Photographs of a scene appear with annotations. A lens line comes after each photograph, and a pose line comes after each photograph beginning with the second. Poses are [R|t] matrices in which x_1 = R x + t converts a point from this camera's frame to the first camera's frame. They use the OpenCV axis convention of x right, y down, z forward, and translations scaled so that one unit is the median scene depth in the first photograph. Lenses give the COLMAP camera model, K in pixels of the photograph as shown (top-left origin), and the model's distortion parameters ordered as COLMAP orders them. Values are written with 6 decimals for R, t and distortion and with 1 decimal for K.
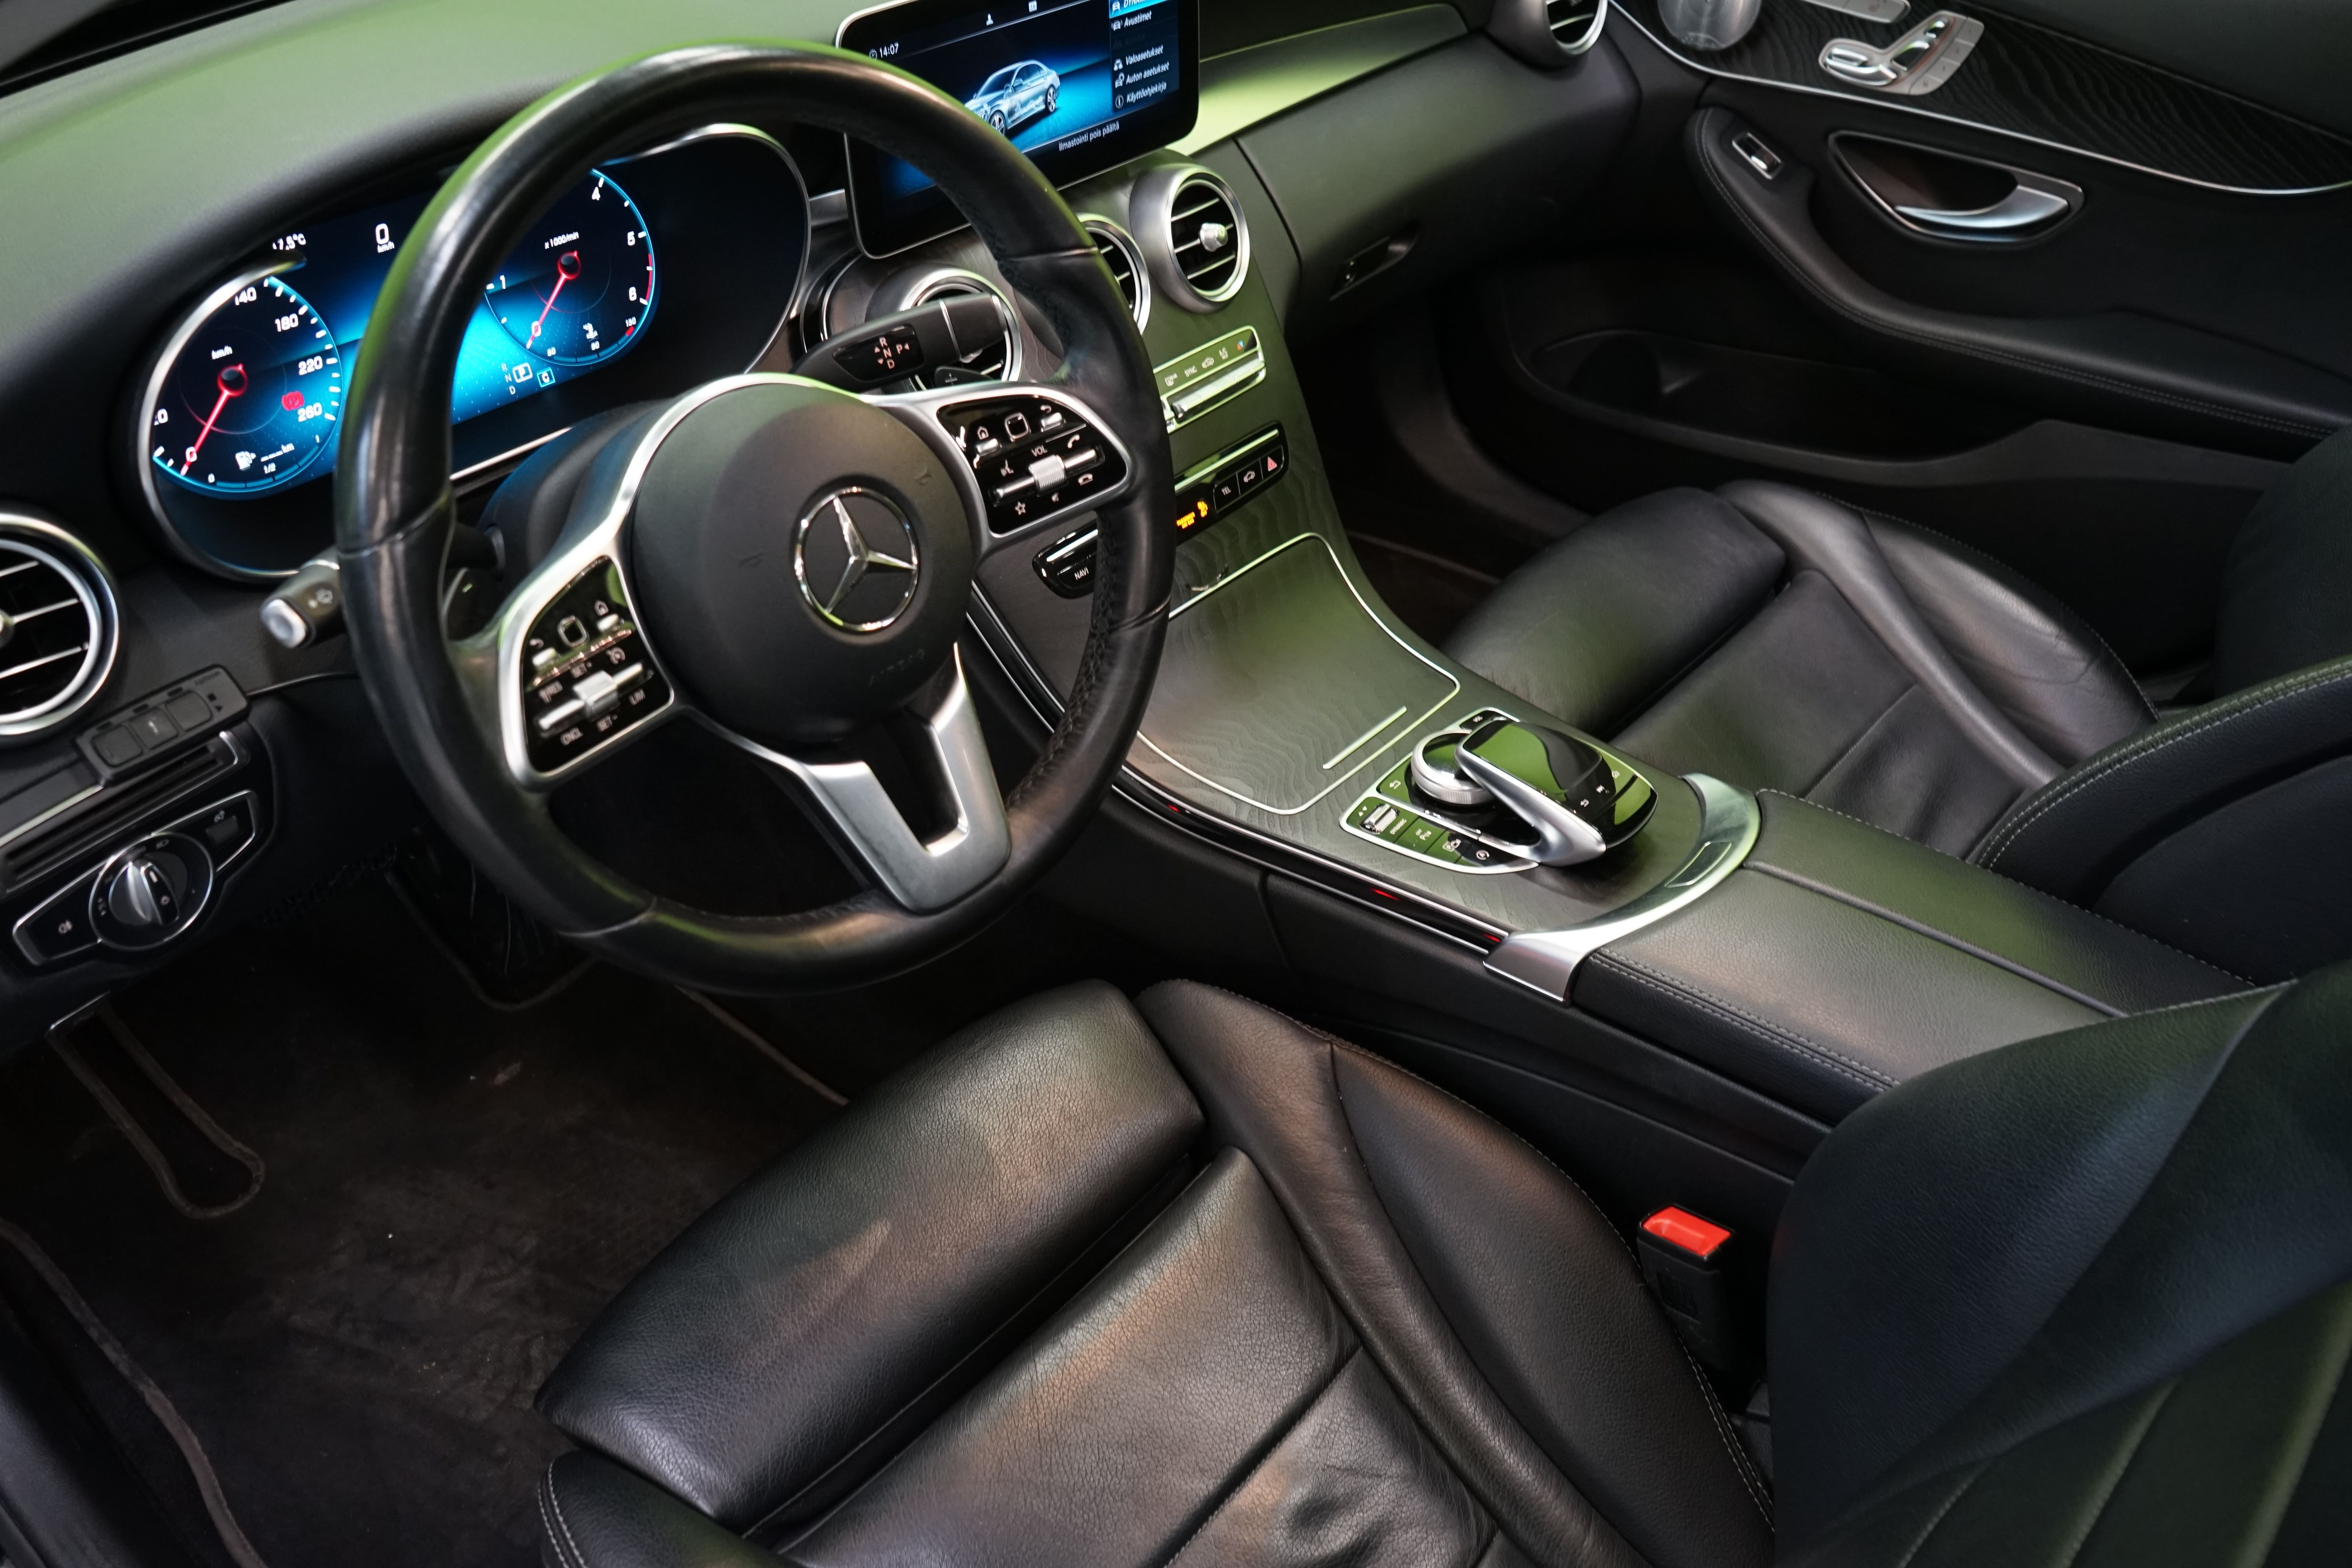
lens RADIAL K [[1999.7, 0, 1176.0], [0, 1999.7, 784.0], [0, 0, 1]] dist [0.018309, 0.004121]
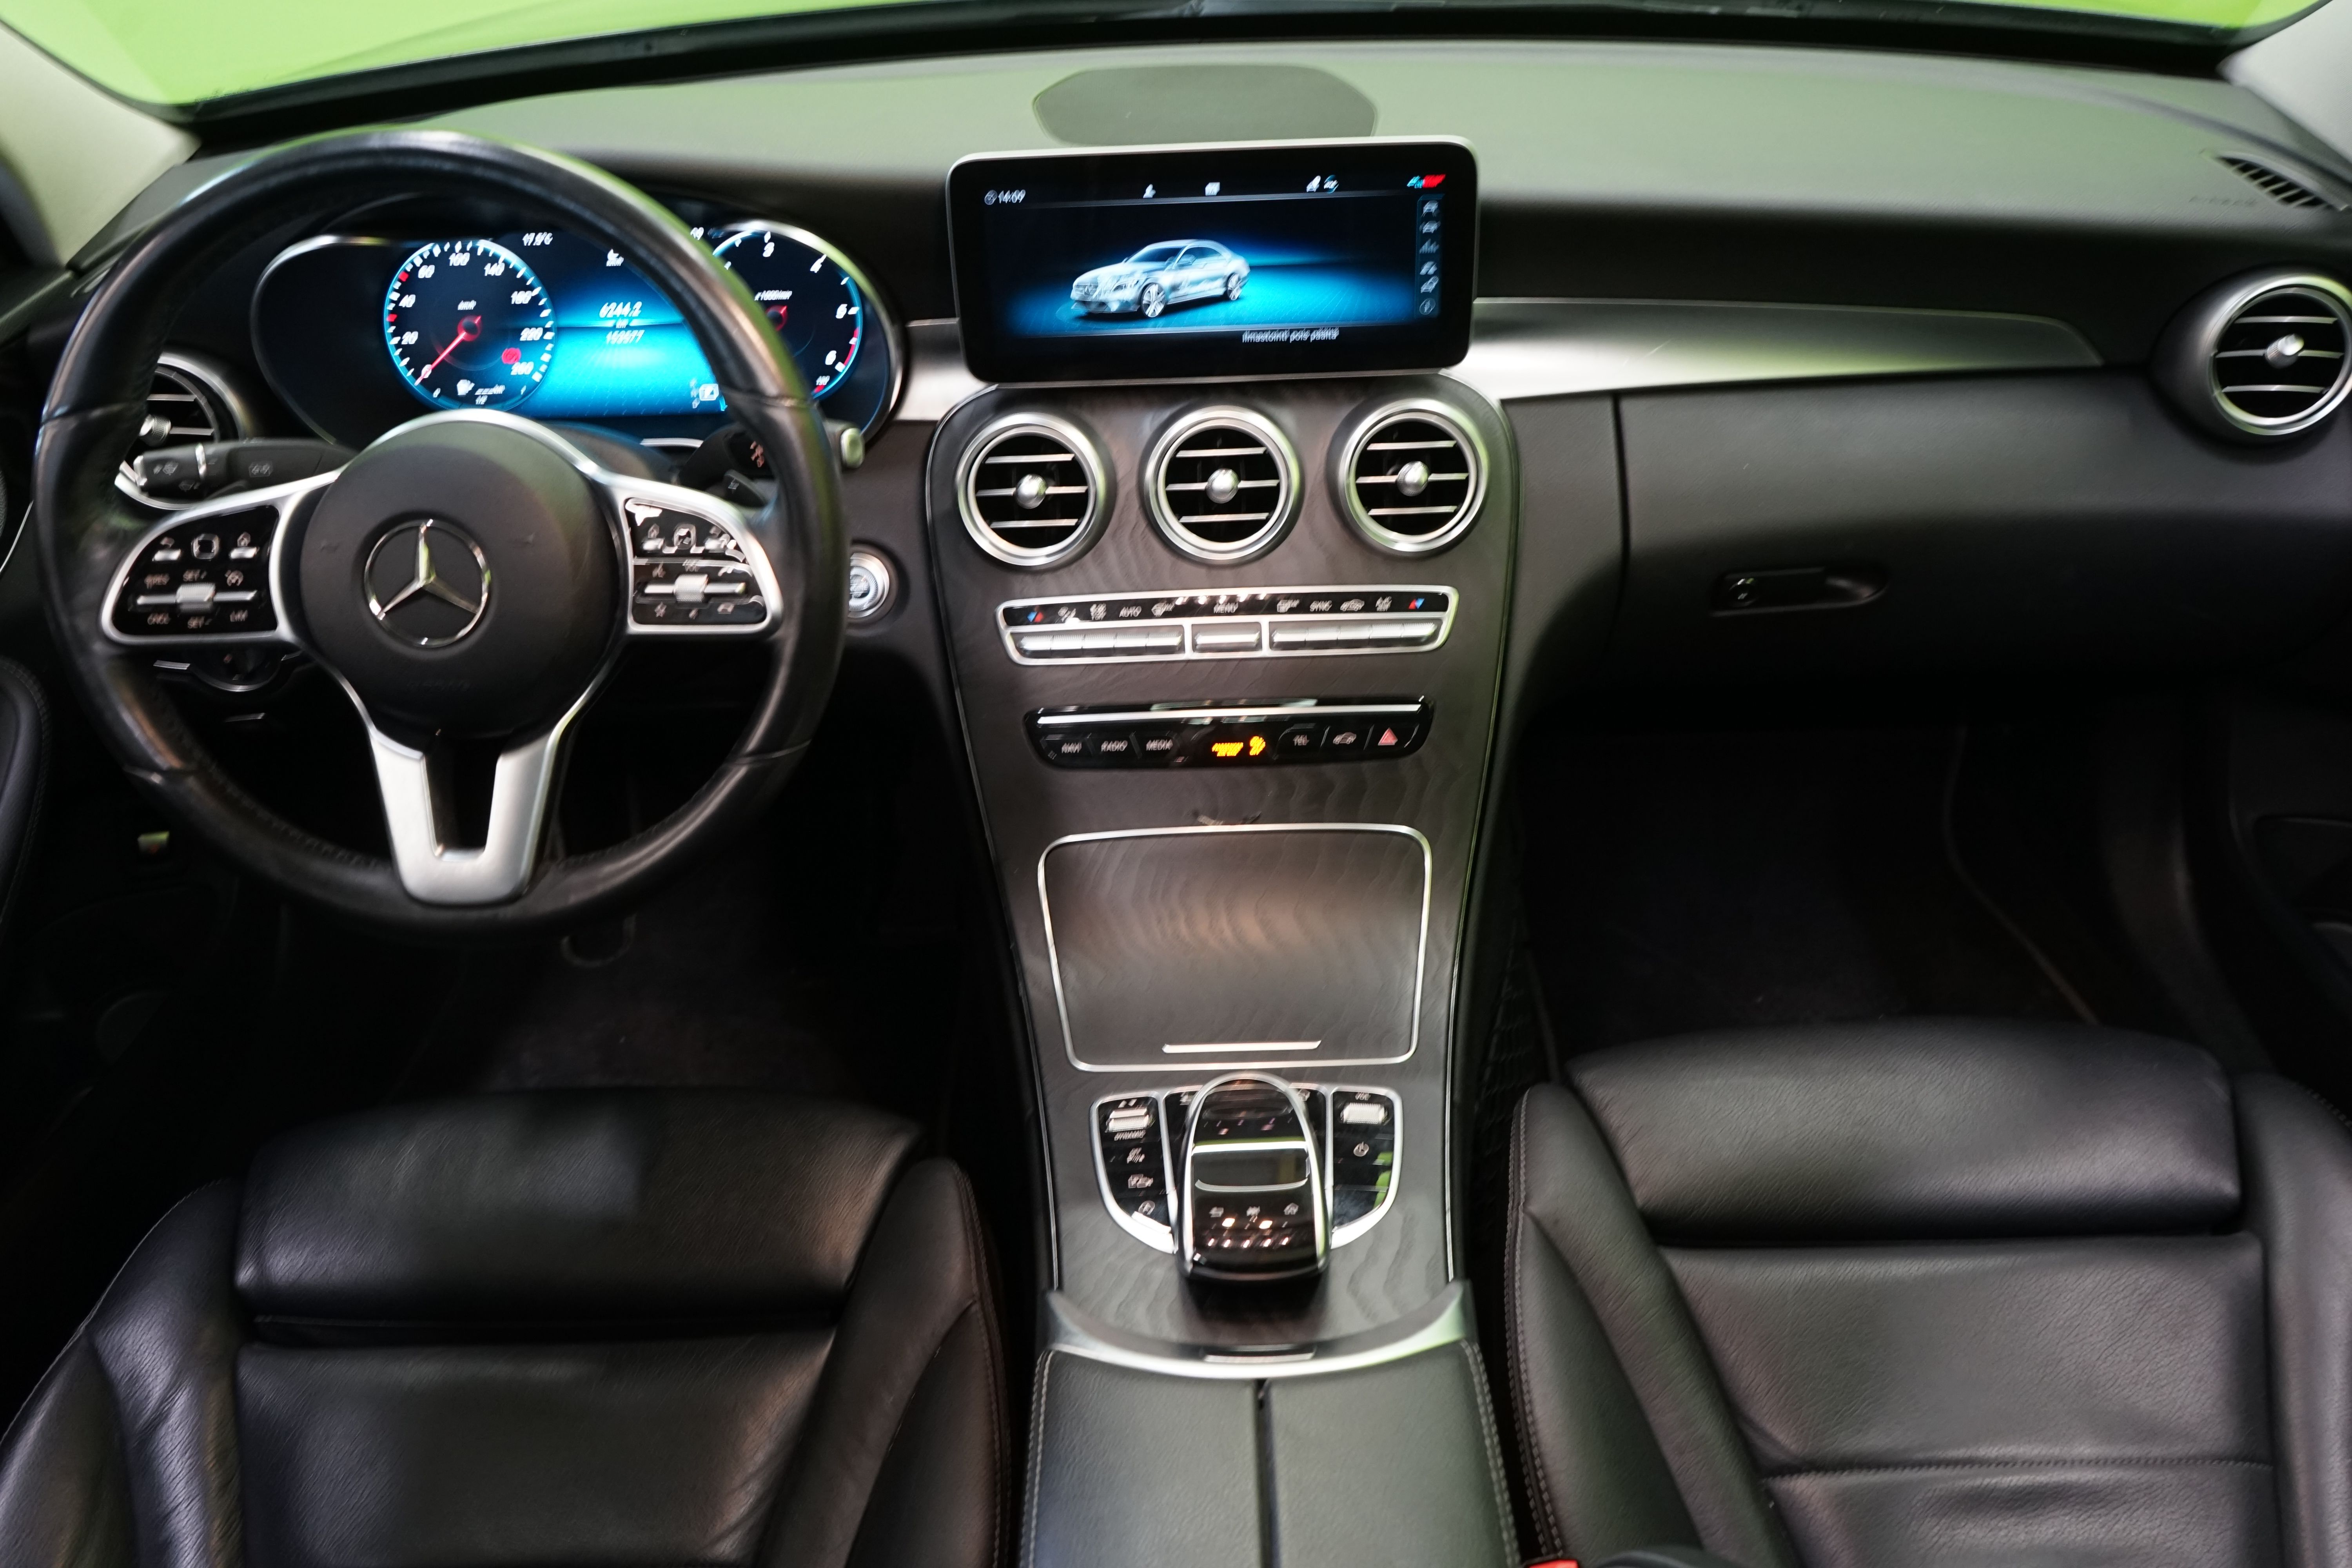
lens RADIAL K [[1999.7, 0, 1176.0], [0, 1999.7, 784.0], [0, 0, 1]] dist [0.018309, 0.004121]
pose [[0.626685, 0.390091, -0.674607, 0.690239], [-0.421957, 0.897664, 0.127090, -0.250148], [0.655147, 0.205010, 0.727154, 0.352969]]
